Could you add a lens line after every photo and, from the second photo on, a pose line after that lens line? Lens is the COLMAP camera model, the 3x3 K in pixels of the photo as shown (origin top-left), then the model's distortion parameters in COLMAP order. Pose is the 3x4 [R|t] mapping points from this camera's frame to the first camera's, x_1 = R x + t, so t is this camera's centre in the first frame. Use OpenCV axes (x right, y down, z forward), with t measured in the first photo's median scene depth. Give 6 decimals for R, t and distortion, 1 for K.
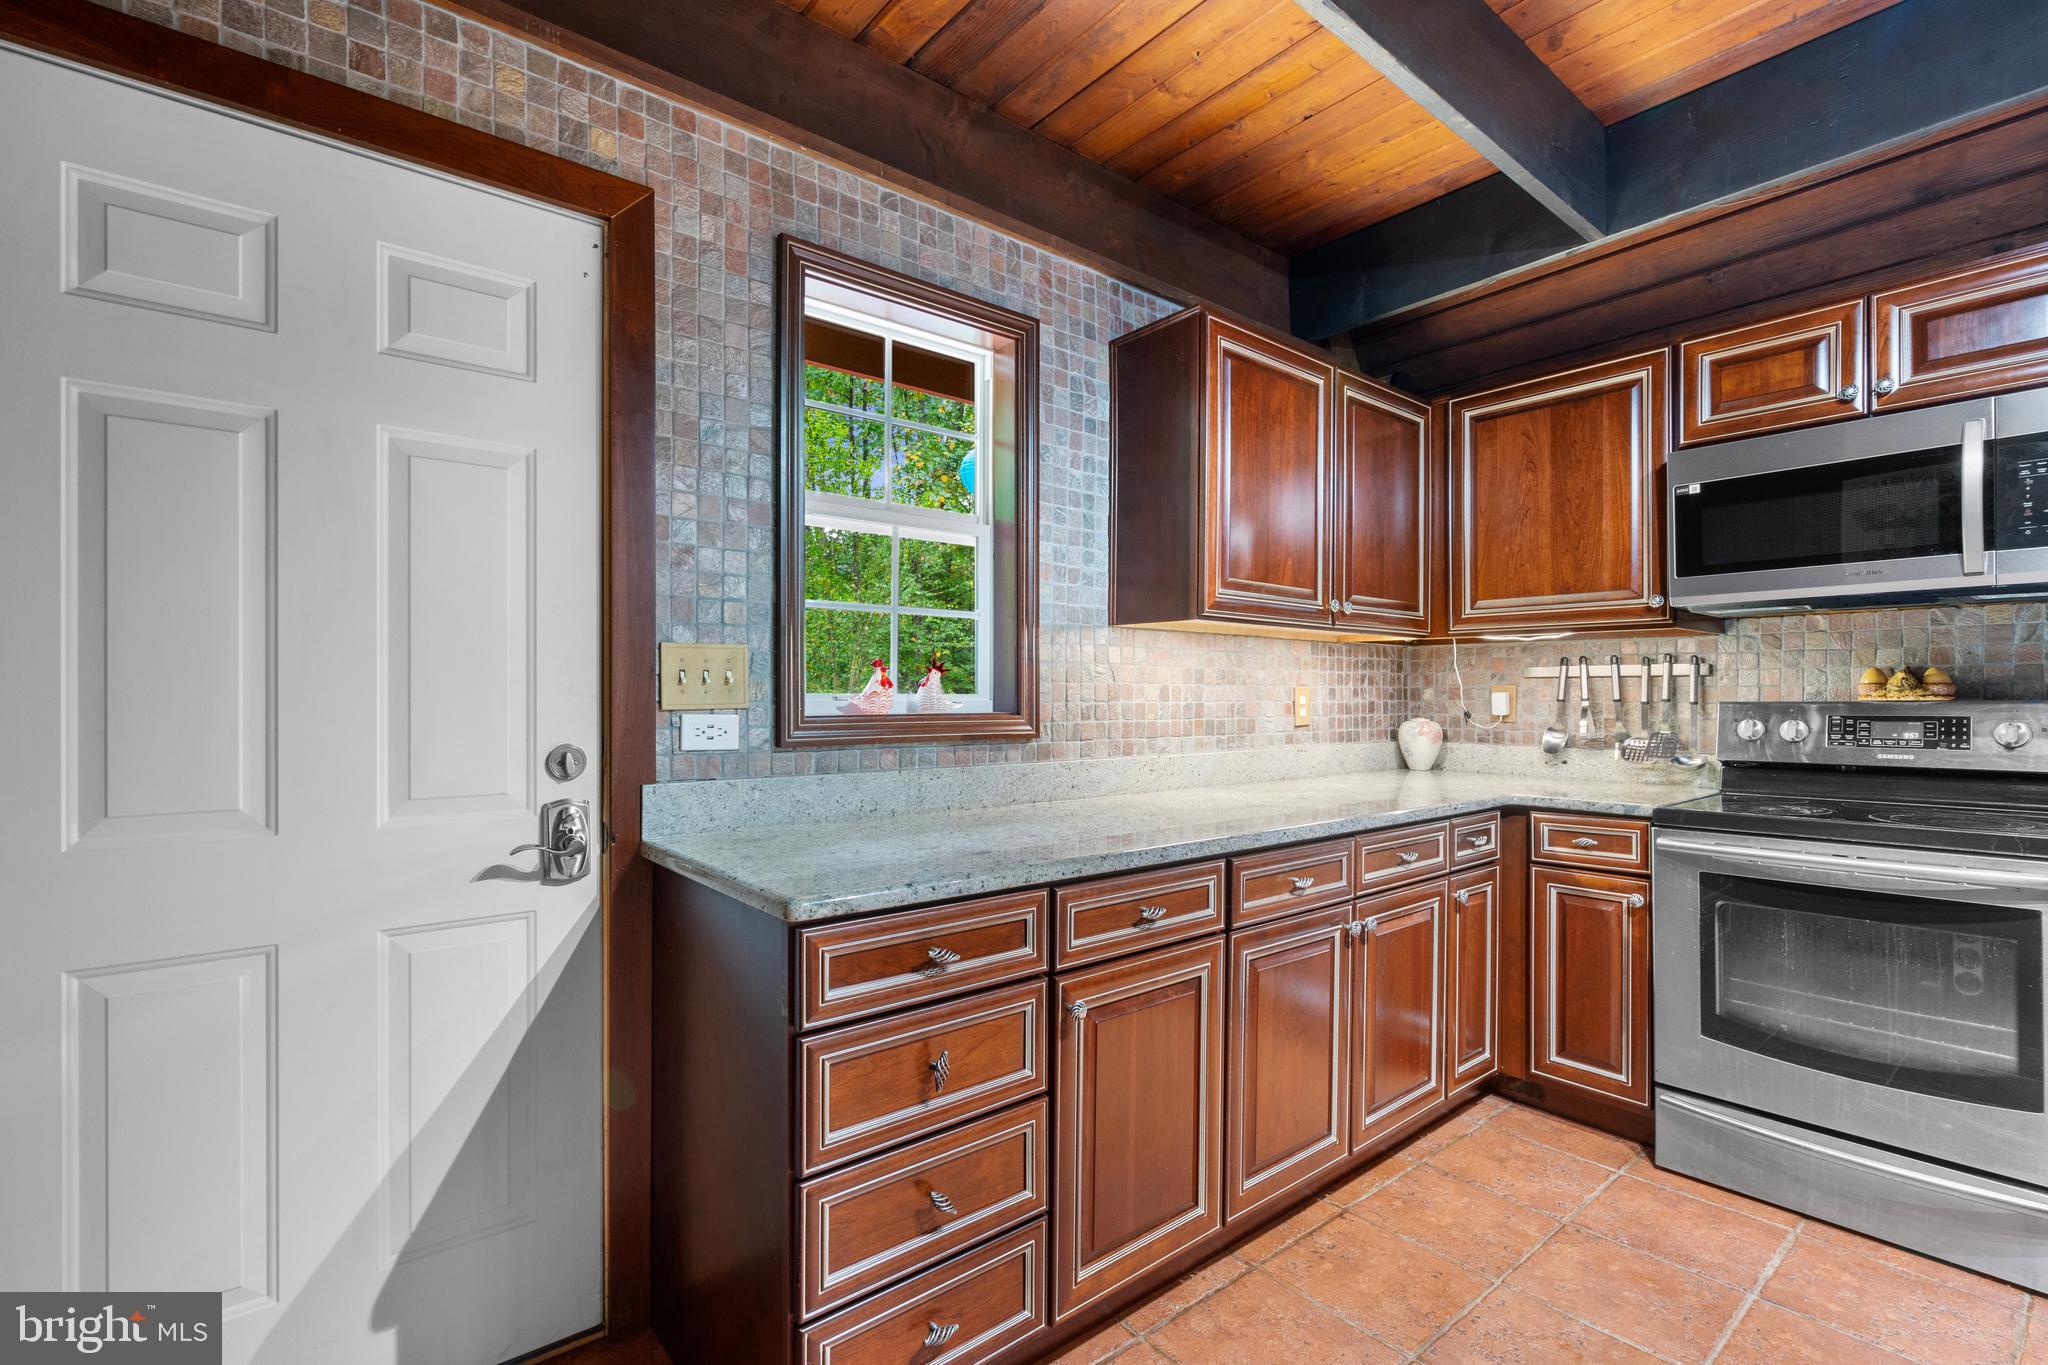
lens RADIAL K [[926.5, 0, 1018.9], [0, 926.5, 694.9], [0, 0, 1]] dist [-0.007142, 0.003116]
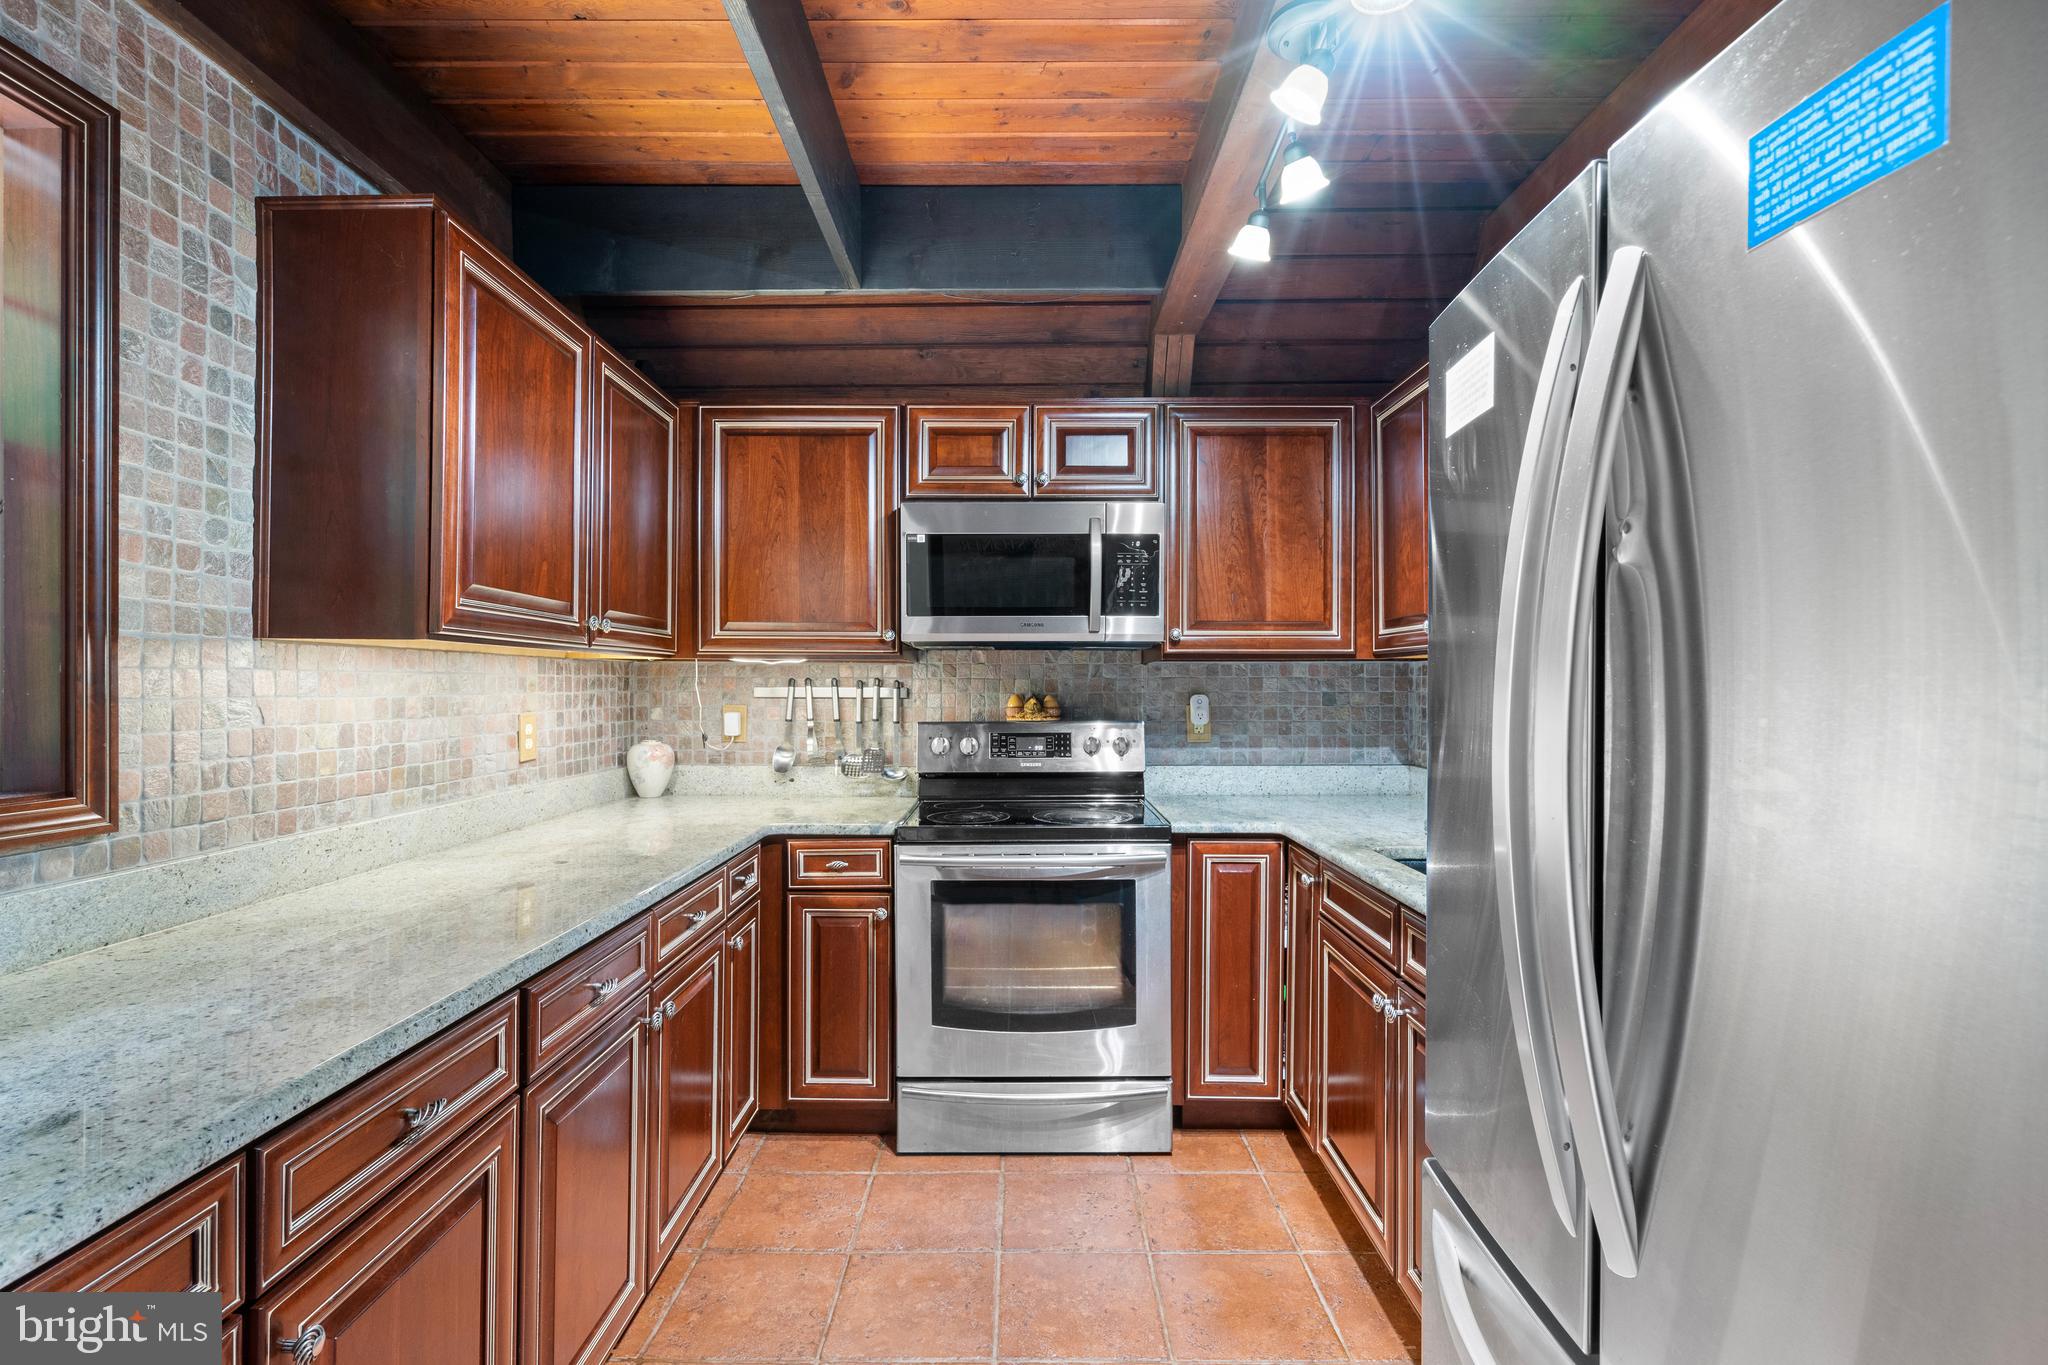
lens RADIAL K [[926.5, 0, 1018.3], [0, 926.5, 685.9], [0, 0, 1]] dist [-0.007142, 0.003116]
pose [[0.636645, -0.000281, 0.771157, -0.062173], [-0.002183, 0.999995, 0.002166, -0.045619], [-0.771154, -0.003062, 0.636642, 0.186557]]
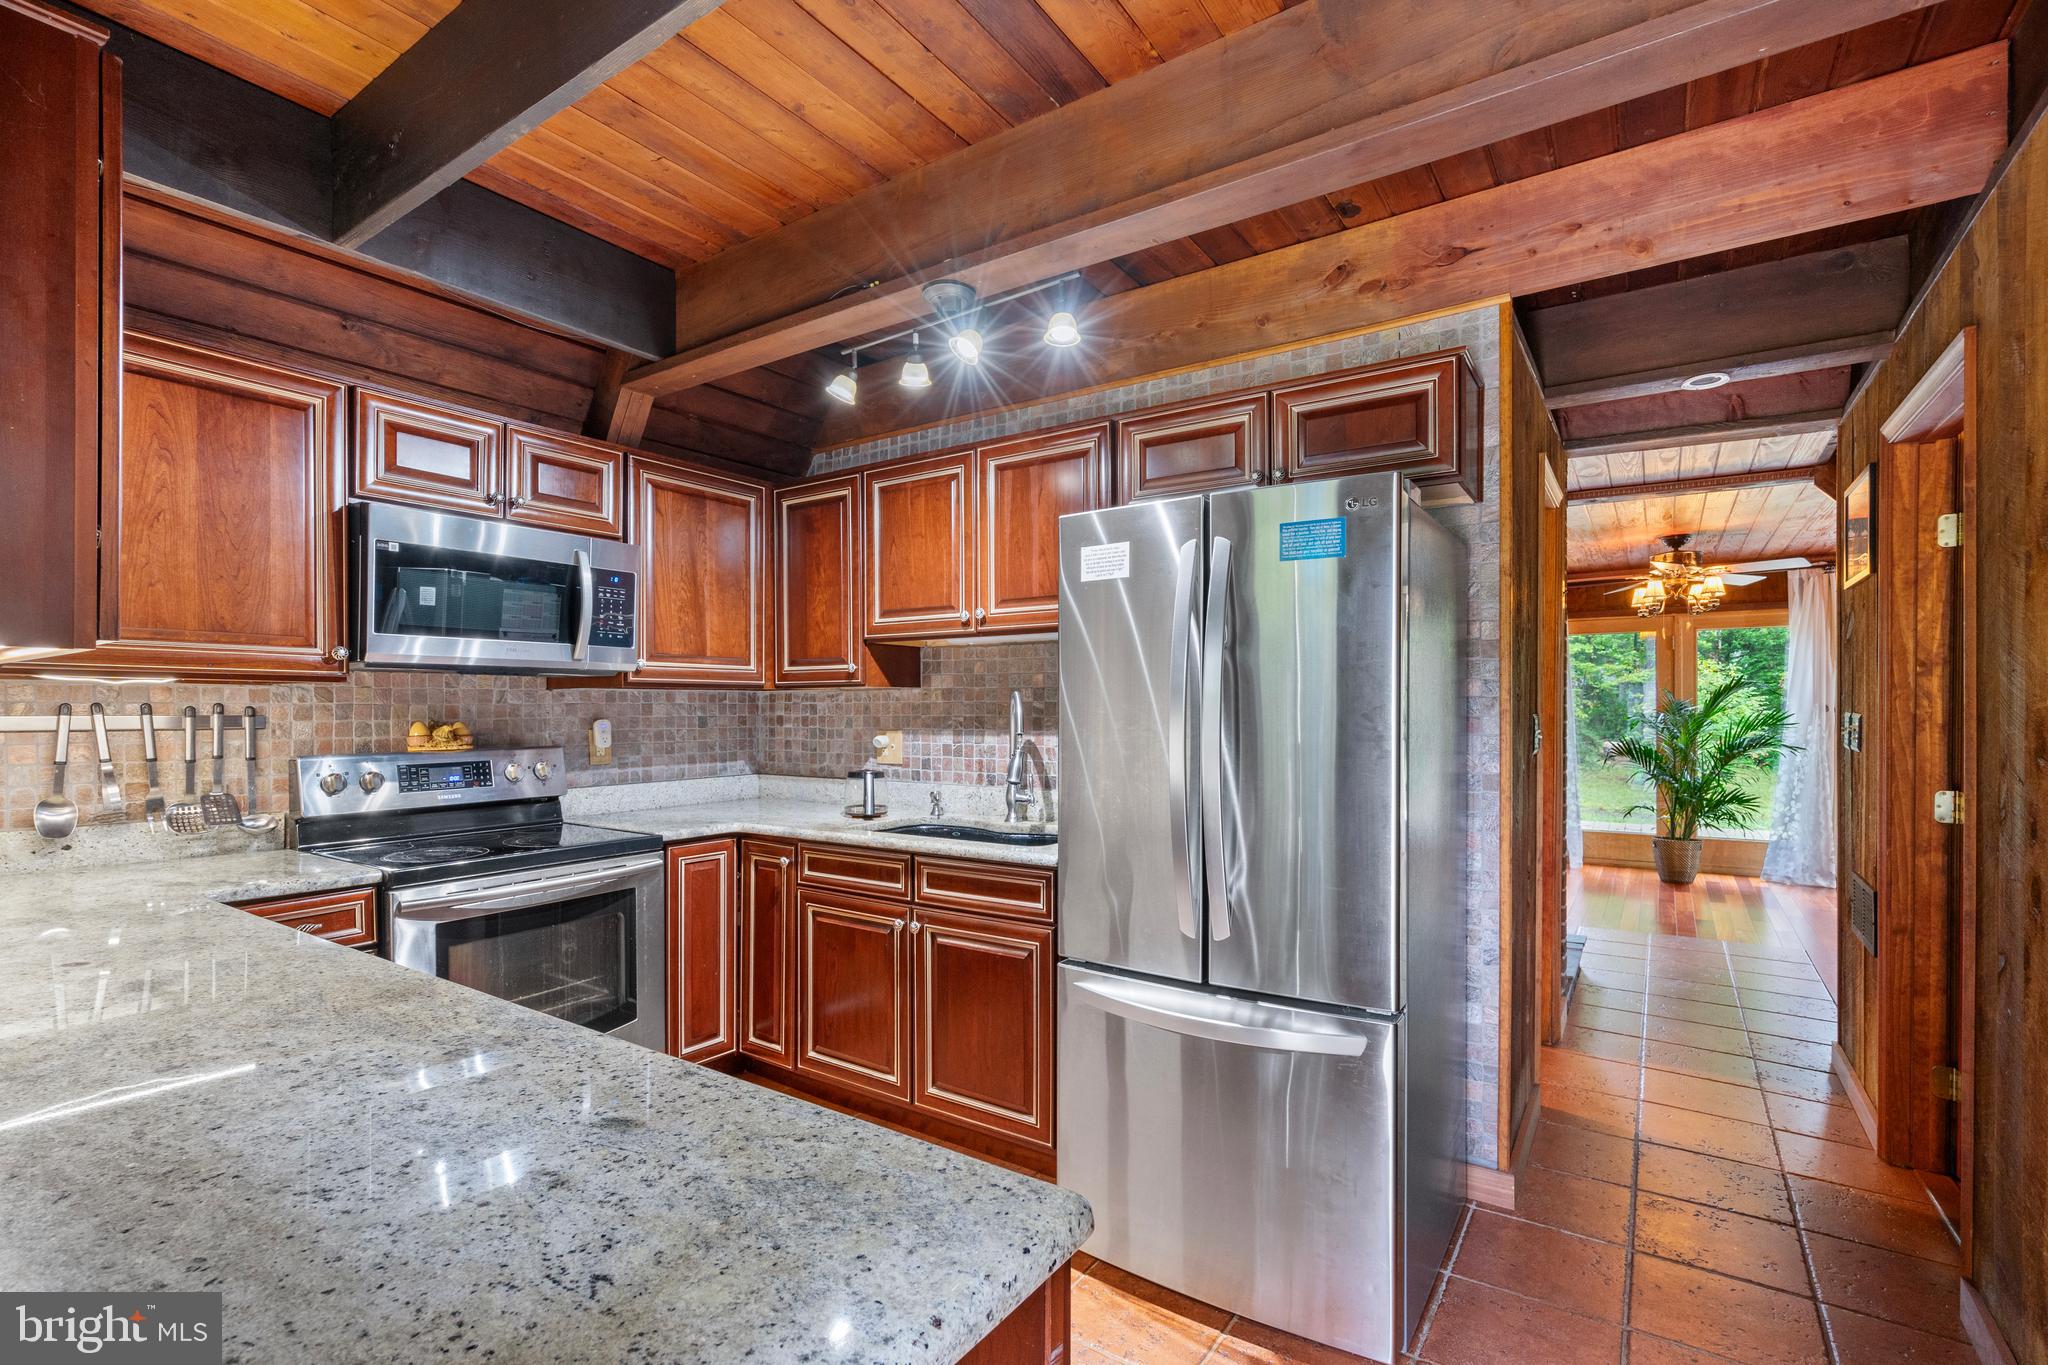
lens RADIAL K [[926.5, 0, 1013.6], [0, 926.5, 716.4], [0, 0, 1]] dist [-0.007142, 0.003116]
pose [[-0.272129, -0.005946, 0.962243, -0.406365], [0.001974, 0.999975, 0.006738, -0.043919], [-0.962259, 0.003733, -0.272110, 0.616501]]
